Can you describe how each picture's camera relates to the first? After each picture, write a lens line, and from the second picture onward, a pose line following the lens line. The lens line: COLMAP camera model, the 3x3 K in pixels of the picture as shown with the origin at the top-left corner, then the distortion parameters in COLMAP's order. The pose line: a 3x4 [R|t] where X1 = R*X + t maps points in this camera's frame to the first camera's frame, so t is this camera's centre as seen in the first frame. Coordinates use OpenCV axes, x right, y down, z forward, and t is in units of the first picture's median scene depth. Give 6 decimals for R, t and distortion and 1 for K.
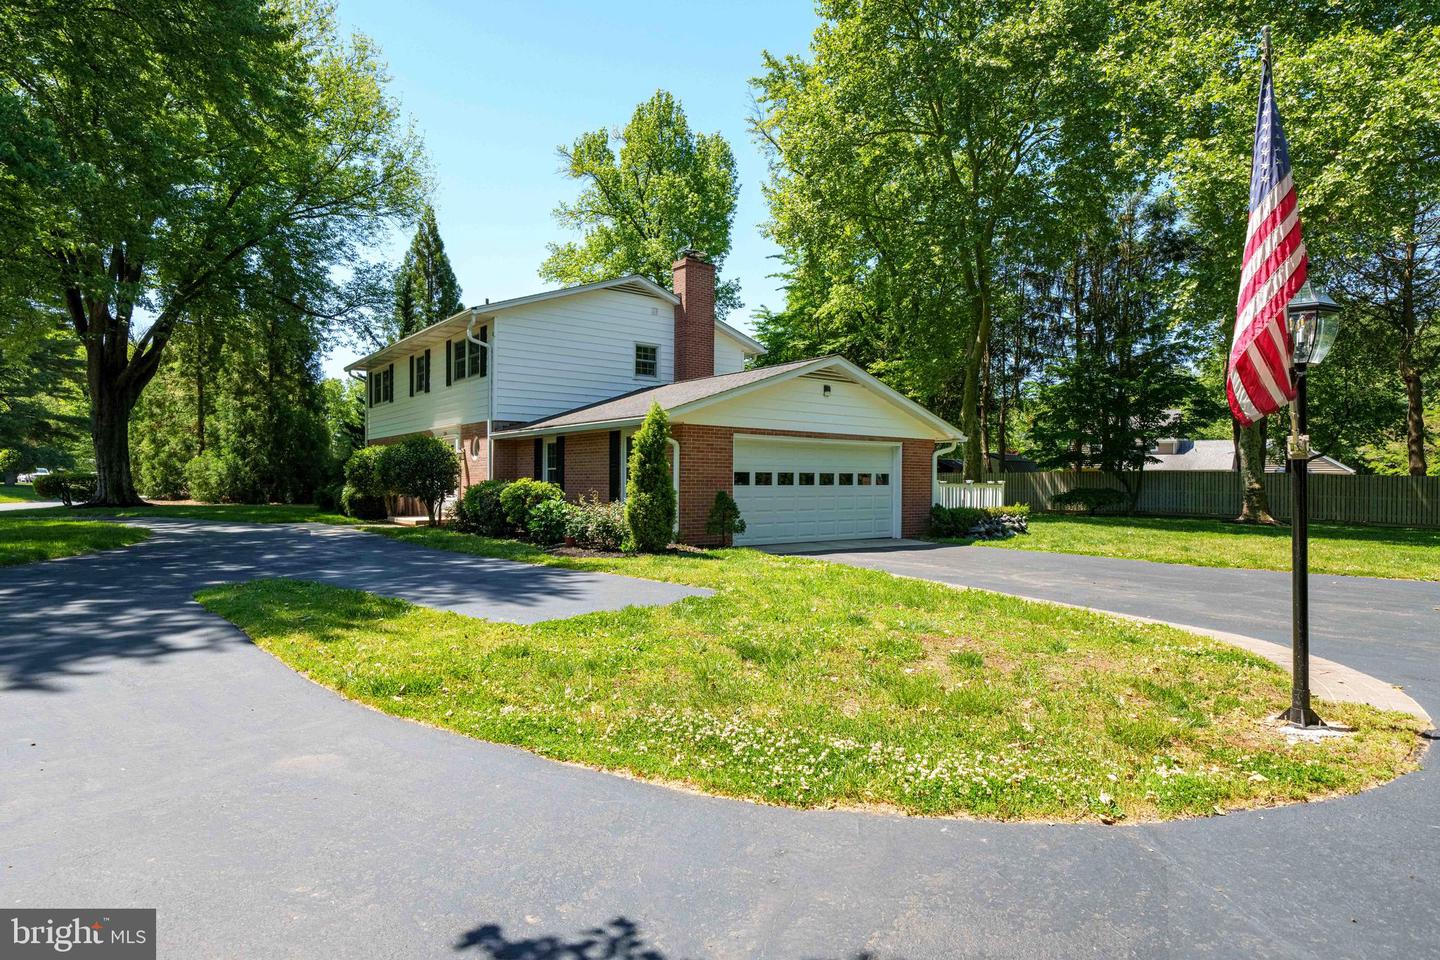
lens RADIAL K [[836.2, 0, 720.0], [0, 836.2, 480.0], [0, 0, 1]] dist [-0.002644, -0.000710]
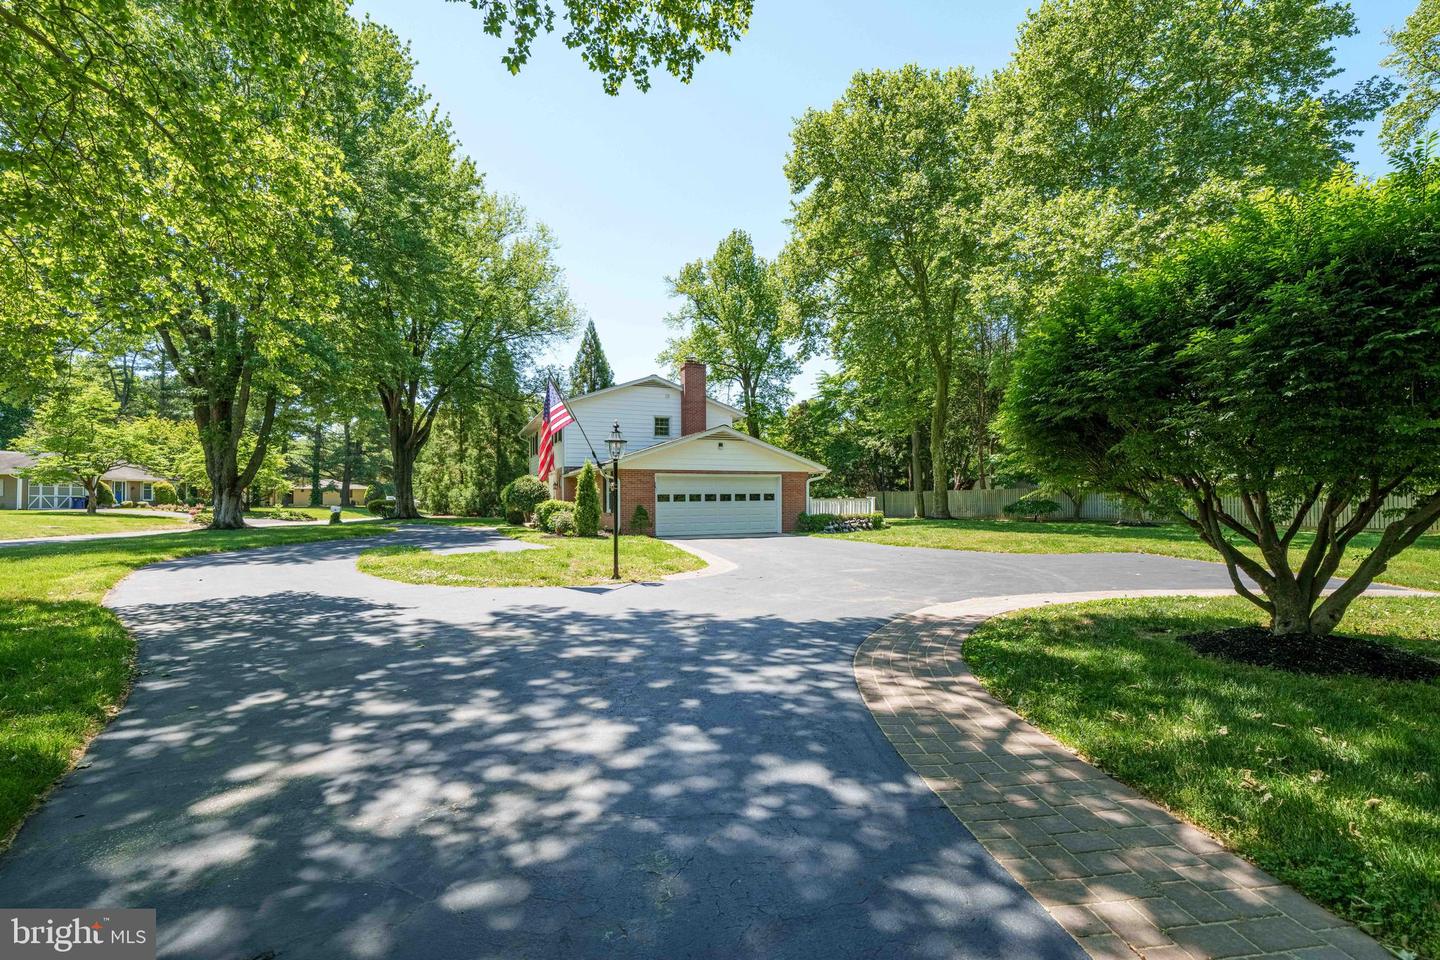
lens RADIAL K [[705.9, 0, 720.0], [0, 705.9, 480.0], [0, 0, 1]] dist [0.001132, 0.000149]
pose [[0.962789, -0.020869, -0.269449, 0.383577], [0.013657, 0.999497, -0.028611, 0.003390], [0.269910, 0.023867, 0.962590, -0.294526]]
